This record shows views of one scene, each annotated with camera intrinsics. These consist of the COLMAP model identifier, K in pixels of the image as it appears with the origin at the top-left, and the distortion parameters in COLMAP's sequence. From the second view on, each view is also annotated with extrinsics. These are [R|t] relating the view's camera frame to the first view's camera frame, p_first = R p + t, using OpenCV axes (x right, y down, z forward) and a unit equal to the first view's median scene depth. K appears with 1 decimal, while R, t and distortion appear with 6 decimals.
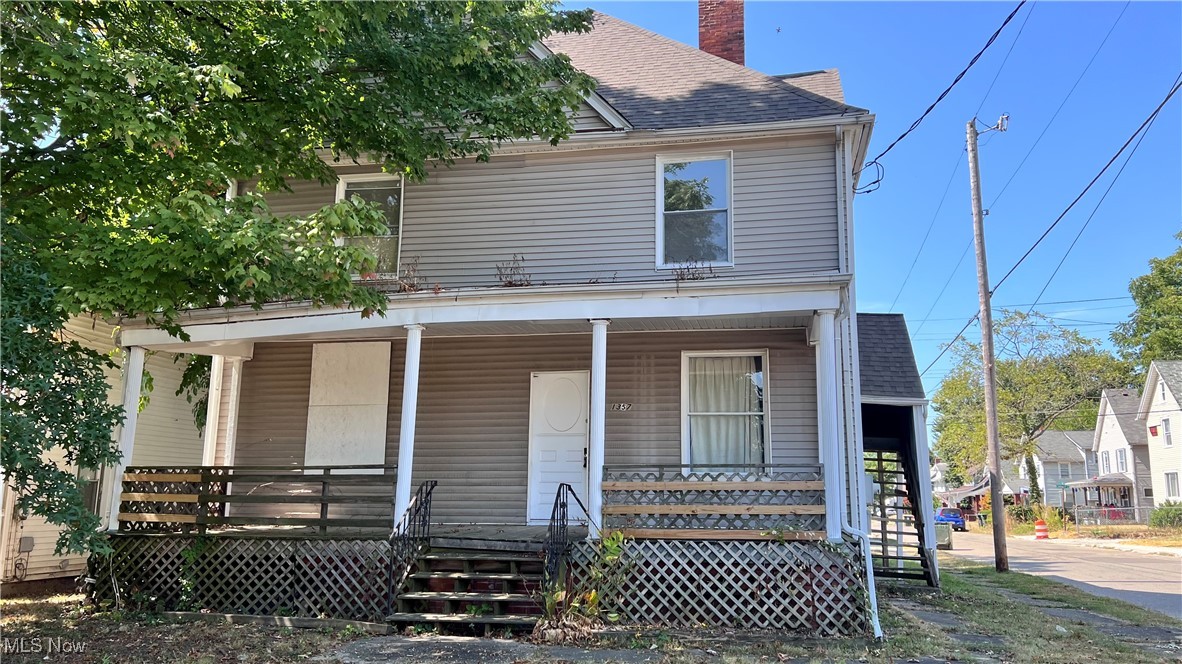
lens RADIAL K [[881.1, 0, 591.0], [0, 881.1, 332.0], [0, 0, 1]] dist [0.037566, -0.000193]
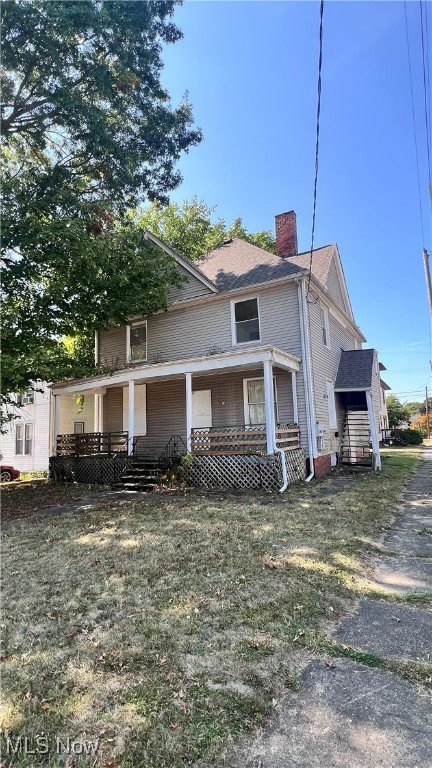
lens RADIAL K [[380.7, 0, 216.0], [0, 380.7, 384.0], [0, 0, 1]] dist [-0.002547, 0.001082]
pose [[0.947642, -0.084155, -0.308046, 0.394287], [0.099534, 0.994435, 0.034525, -0.010071], [0.303427, -0.063378, 0.950745, -0.042933]]
